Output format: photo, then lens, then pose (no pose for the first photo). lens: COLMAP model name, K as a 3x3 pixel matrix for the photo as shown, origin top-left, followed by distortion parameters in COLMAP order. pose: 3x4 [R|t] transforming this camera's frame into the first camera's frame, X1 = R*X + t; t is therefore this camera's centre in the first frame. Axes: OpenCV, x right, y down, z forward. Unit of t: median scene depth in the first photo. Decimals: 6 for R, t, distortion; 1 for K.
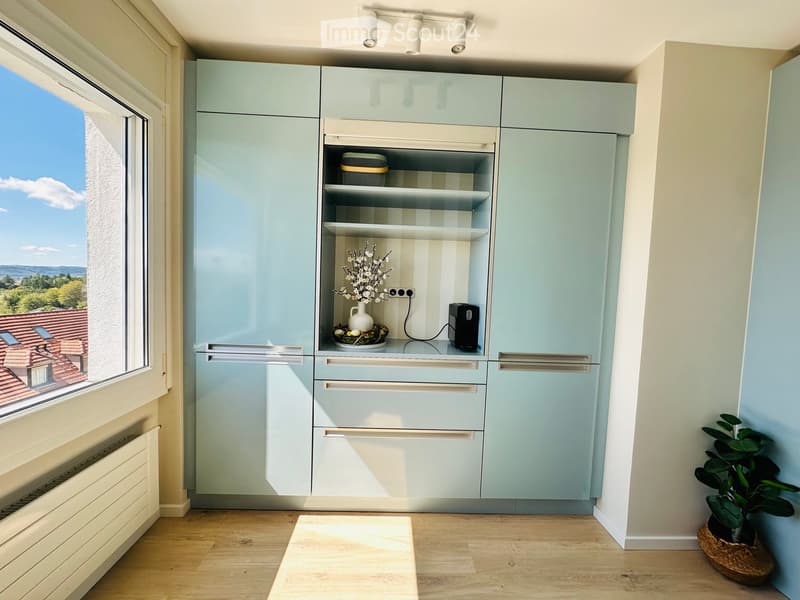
lens RADIAL K [[320.1, 0, 398.6], [0, 320.1, 299.7], [0, 0, 1]] dist [-0.001561, 0.000215]
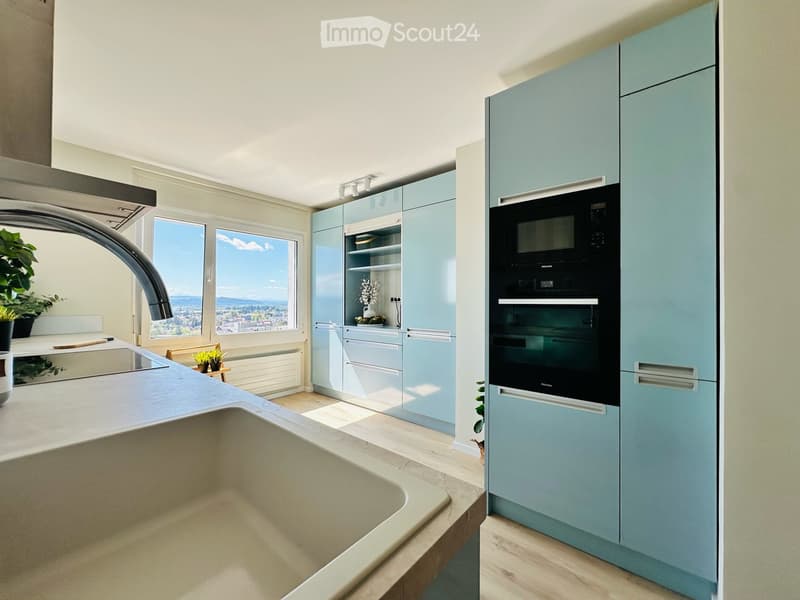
lens RADIAL K [[320.1, 0, 398.6], [0, 320.1, 299.7], [0, 0, 1]] dist [-0.001561, 0.000215]
pose [[0.741467, -0.037654, -0.669932, 1.536879], [-0.009341, 0.997748, -0.066418, 0.123498], [0.670925, 0.055504, 0.739445, -0.413926]]
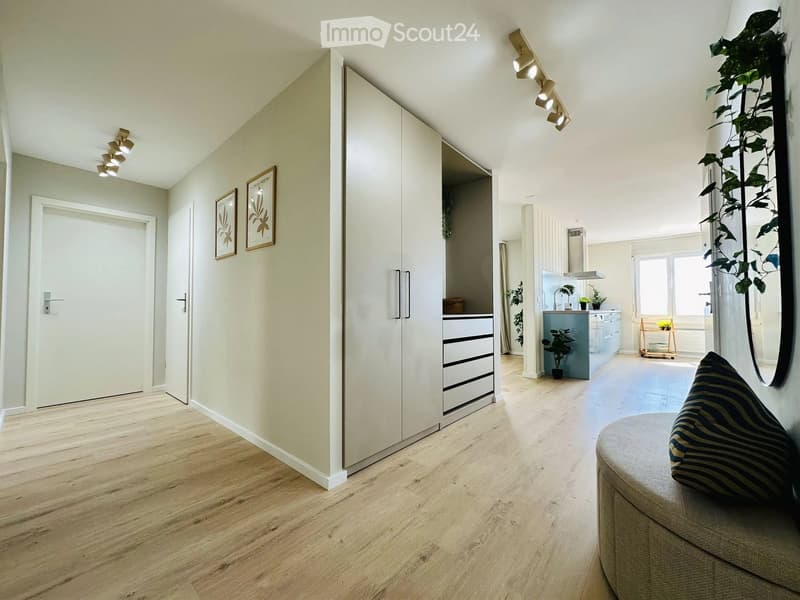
lens RADIAL K [[320.1, 0, 398.6], [0, 320.1, 299.7], [0, 0, 1]] dist [-0.001561, 0.000215]
pose [[-0.671515, -0.058197, -0.738702, 4.481500], [-0.062406, 0.997811, -0.021881, 0.334090], [0.738358, 0.031406, -0.673677, 0.441776]]
